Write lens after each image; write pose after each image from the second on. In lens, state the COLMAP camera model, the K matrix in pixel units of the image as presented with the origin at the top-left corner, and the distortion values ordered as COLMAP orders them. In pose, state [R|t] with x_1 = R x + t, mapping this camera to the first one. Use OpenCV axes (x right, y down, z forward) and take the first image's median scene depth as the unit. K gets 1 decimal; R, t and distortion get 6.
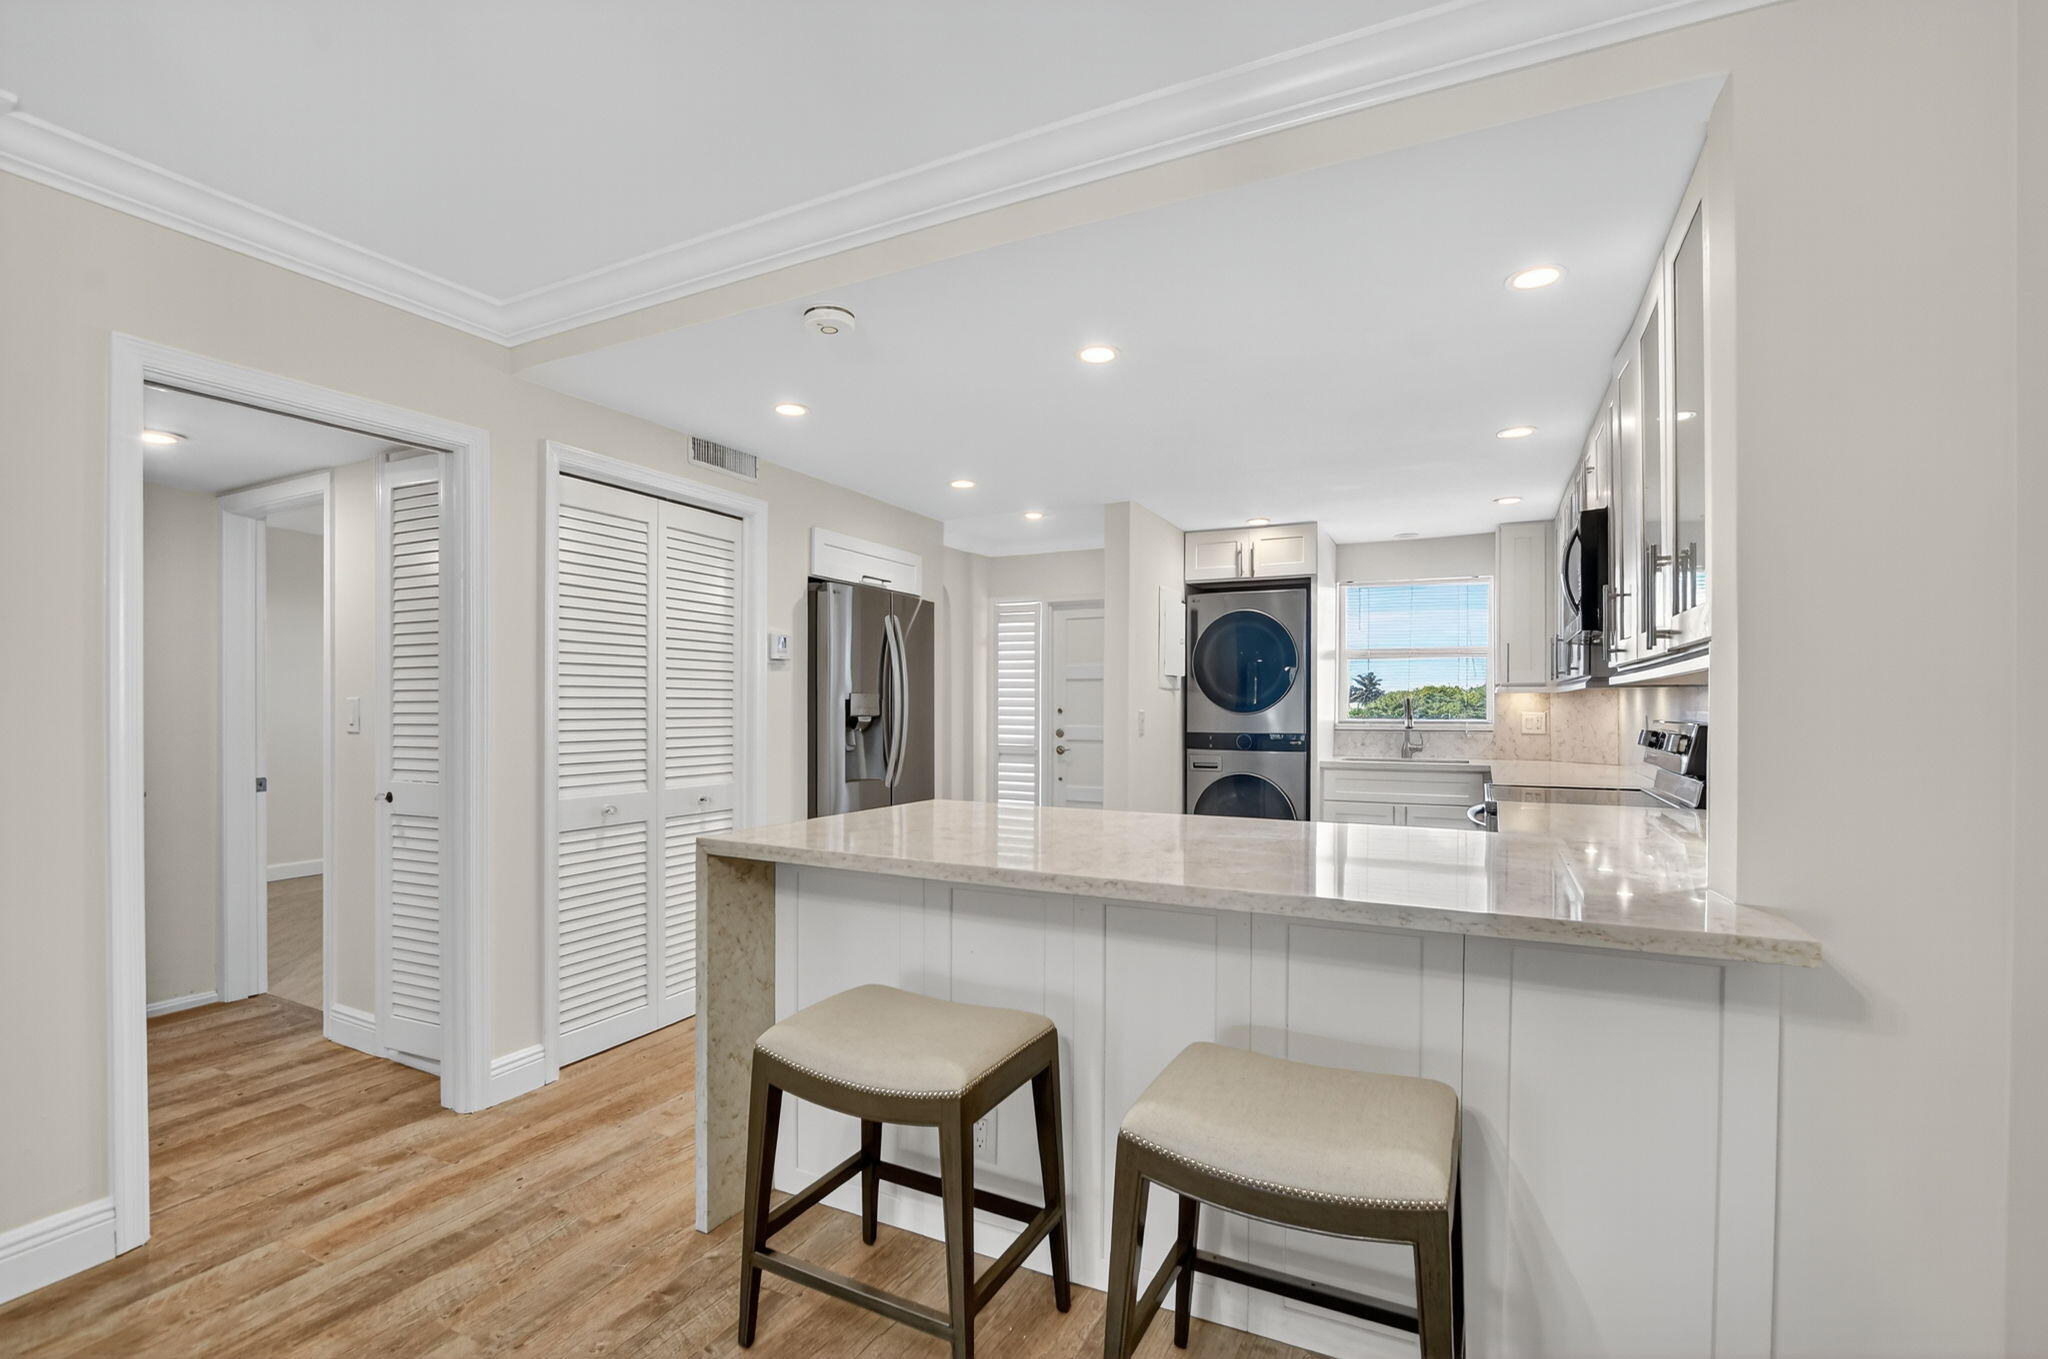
lens RADIAL K [[923.1, 0, 1009.2], [0, 923.1, 694.4], [0, 0, 1]] dist [-0.032174, 0.001633]
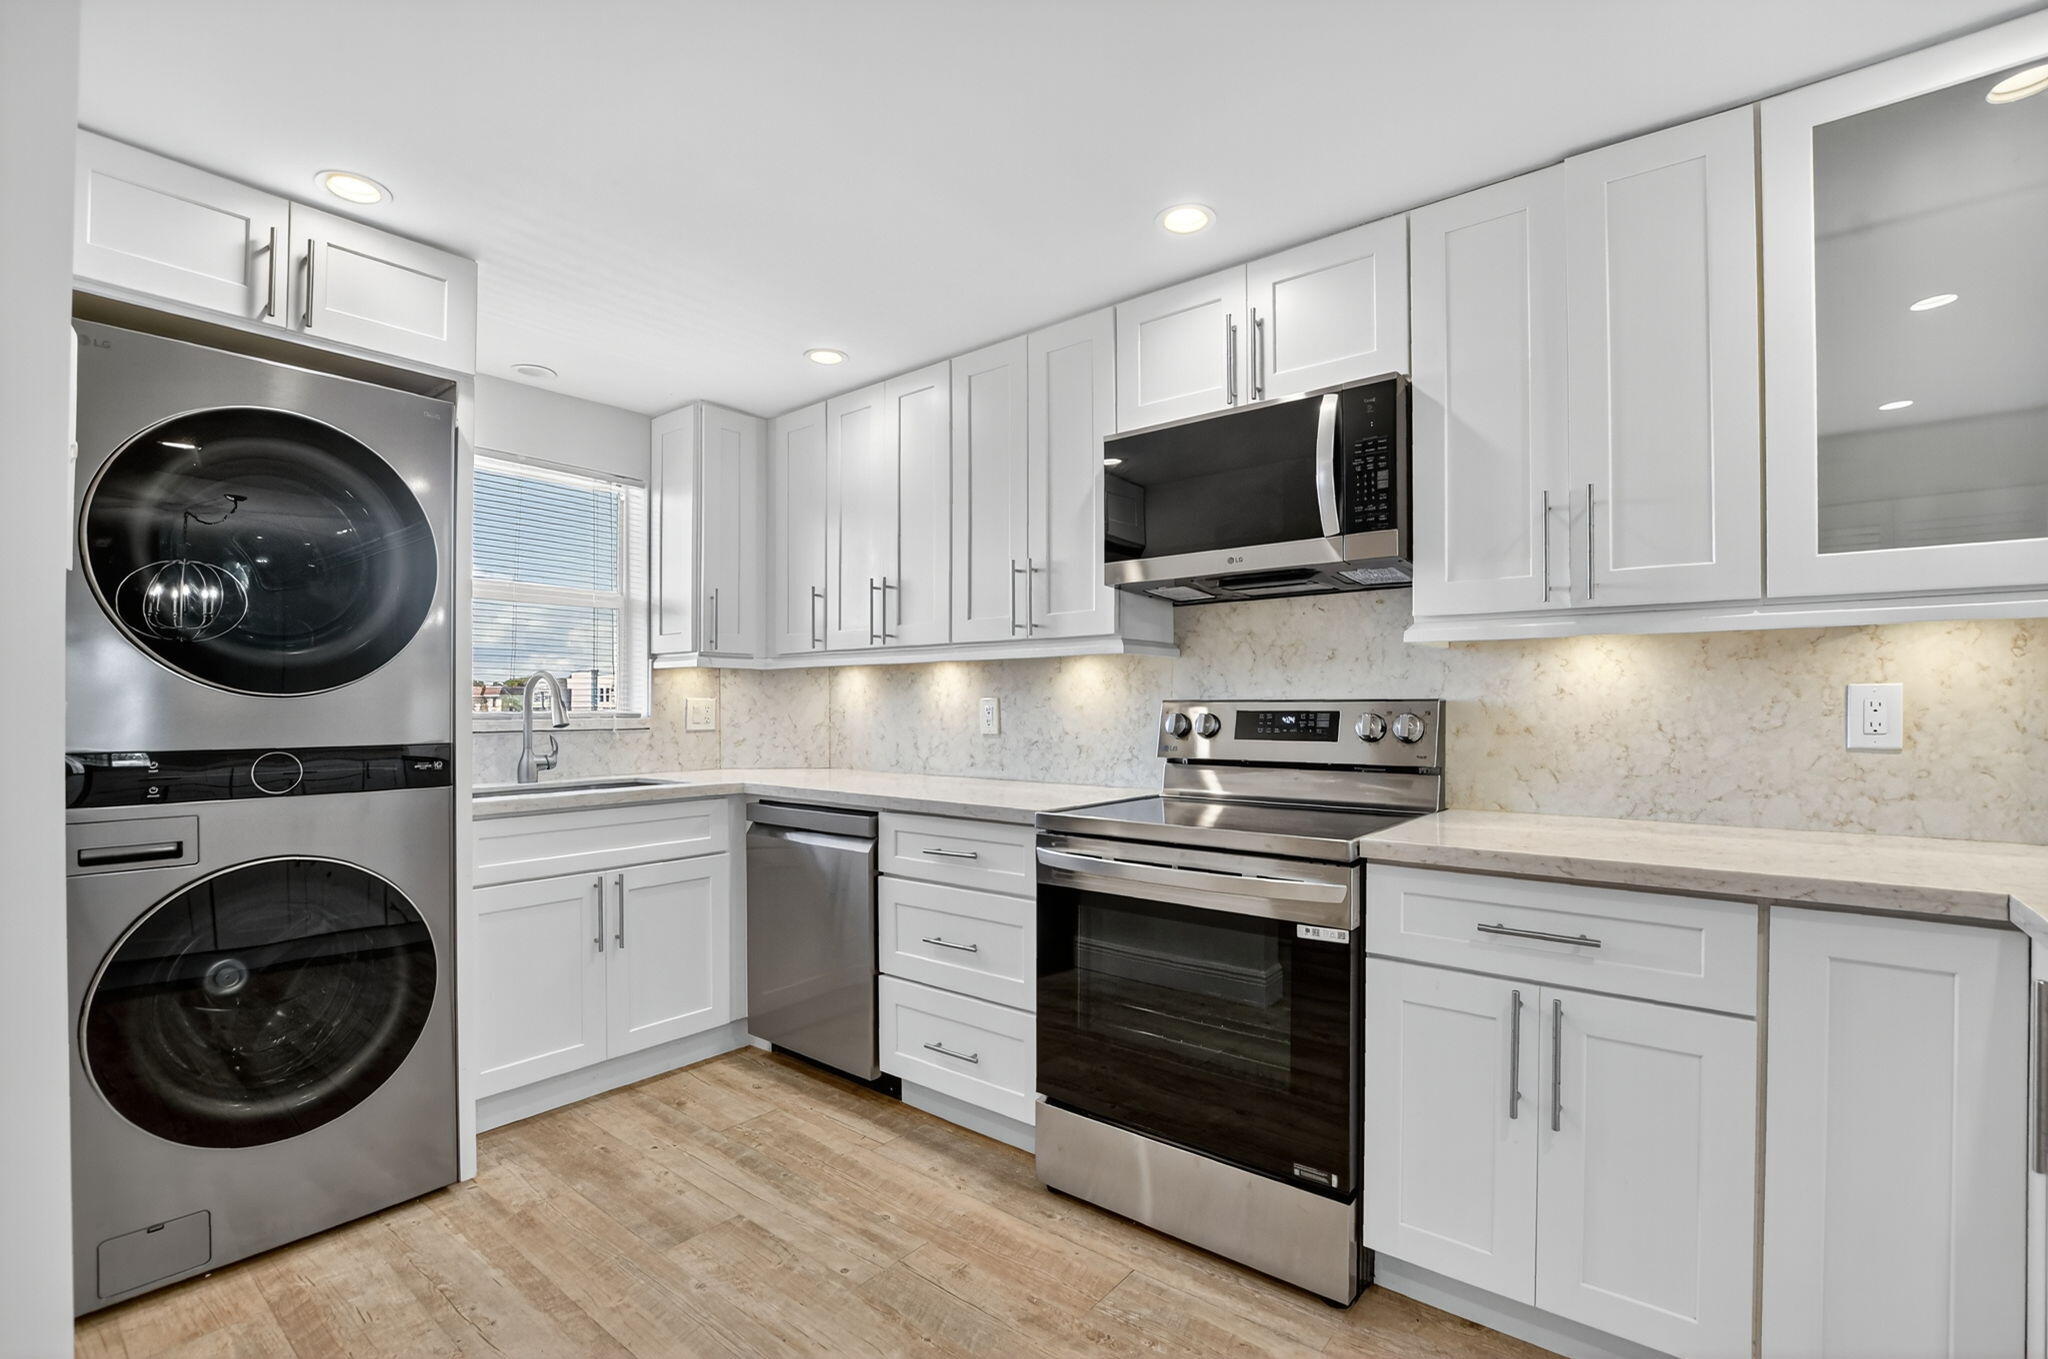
lens RADIAL K [[923.1, 0, 1040.2], [0, 923.1, 705.3], [0, 0, 1]] dist [-0.032174, 0.001633]
pose [[0.201890, -0.000025, 0.979408, -0.043467], [-0.010055, 0.999947, 0.002098, 0.027400], [-0.979357, -0.010271, 0.201879, 0.809987]]
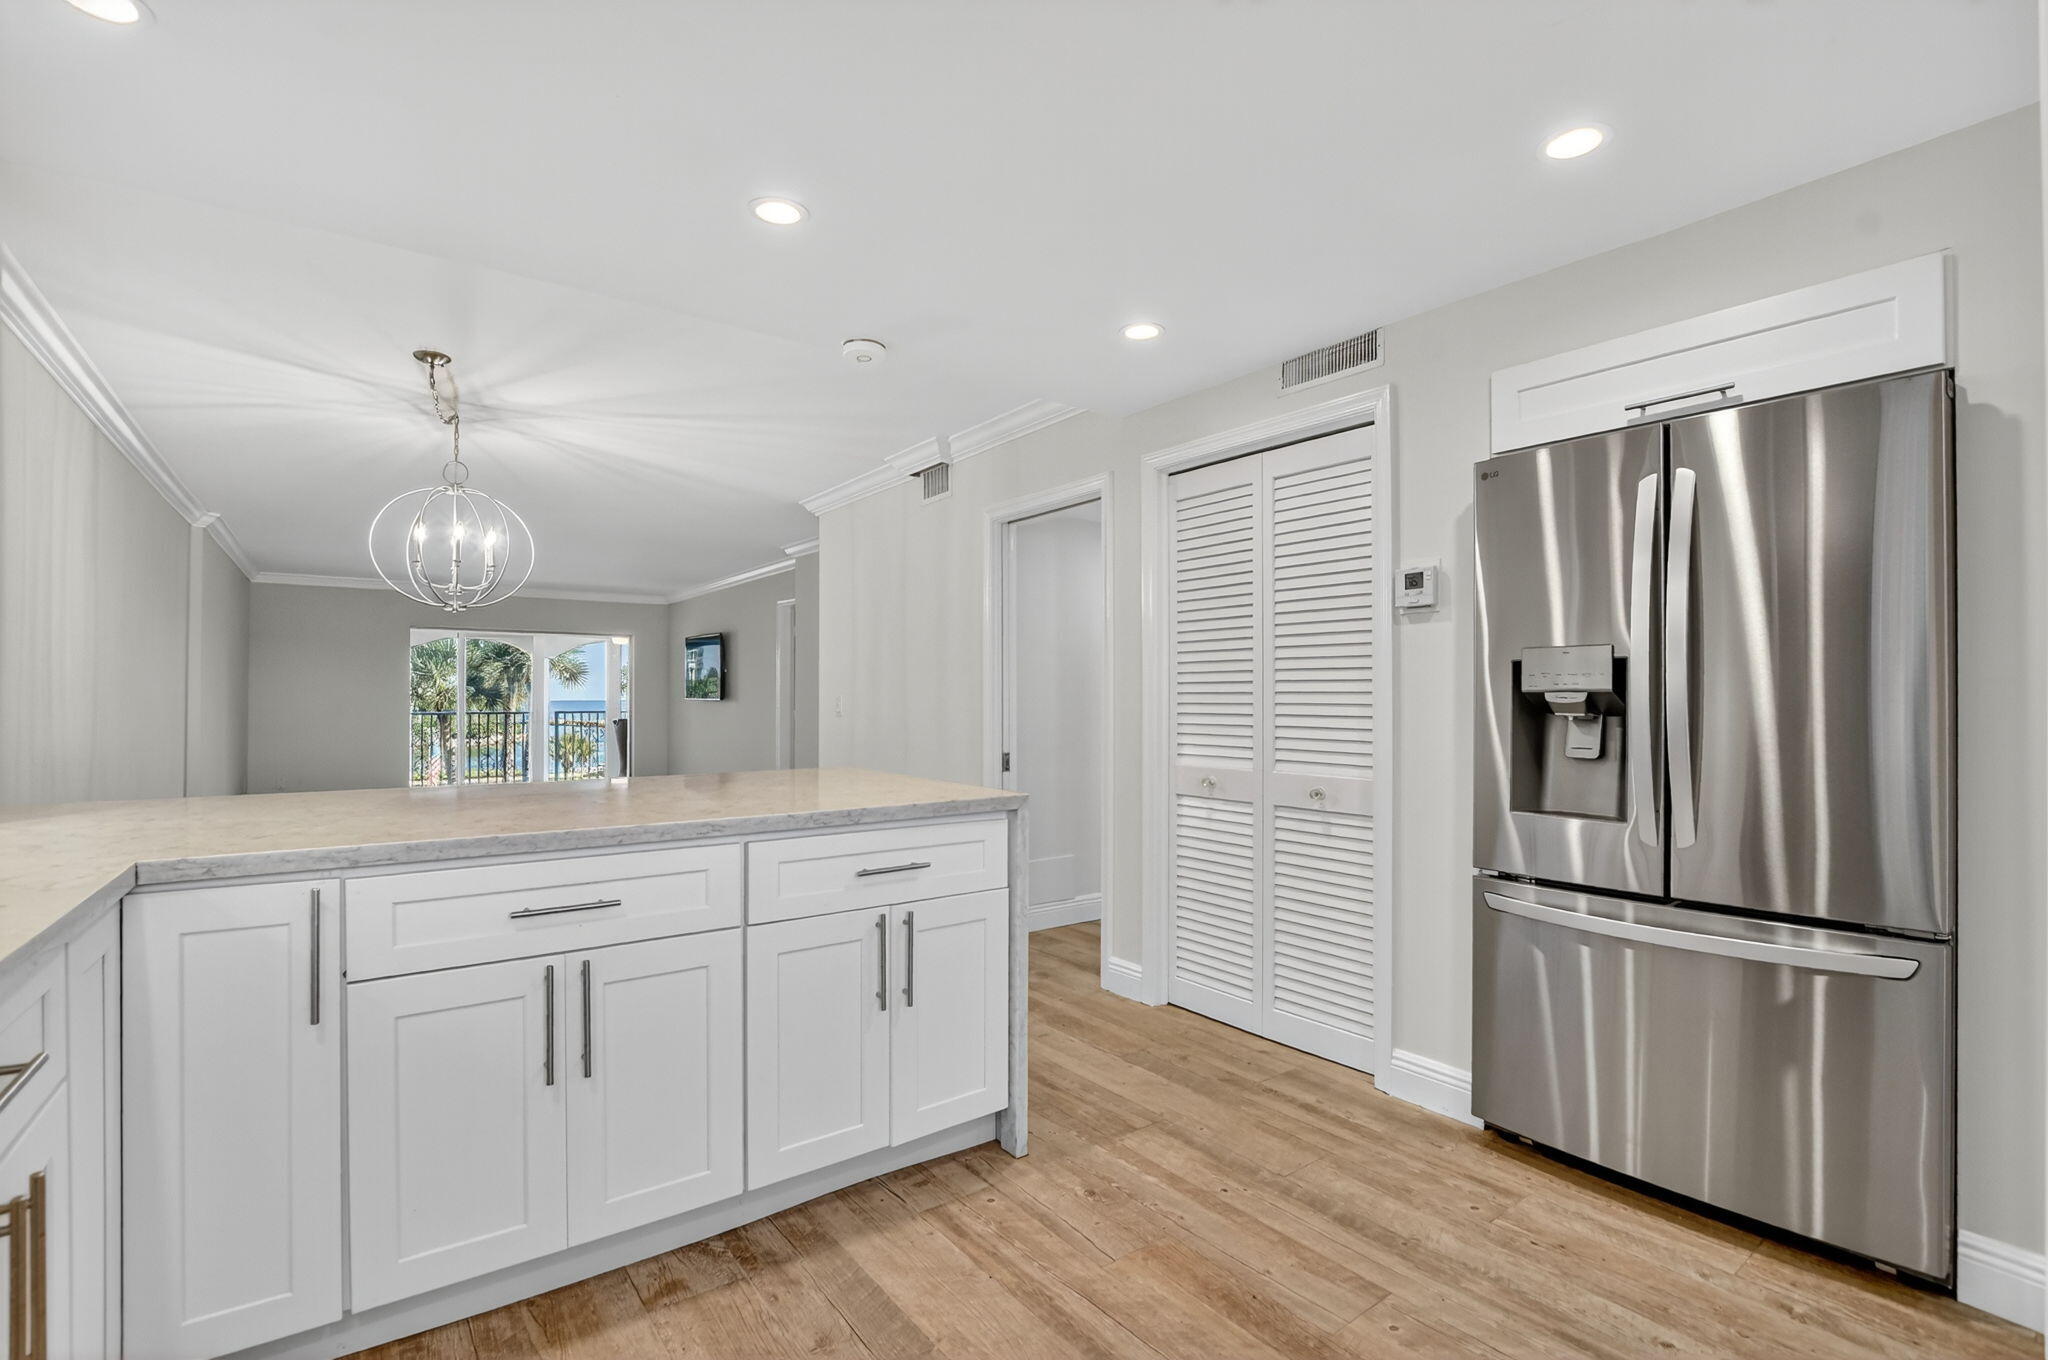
lens RADIAL K [[923.1, 0, 1021.8], [0, 923.1, 683.0], [0, 0, 1]] dist [-0.032174, 0.001633]
pose [[-0.442734, -0.017518, -0.896482, 0.450067], [0.005503, 0.999737, -0.022254, 0.029381], [0.896636, -0.014786, -0.442522, 0.993551]]
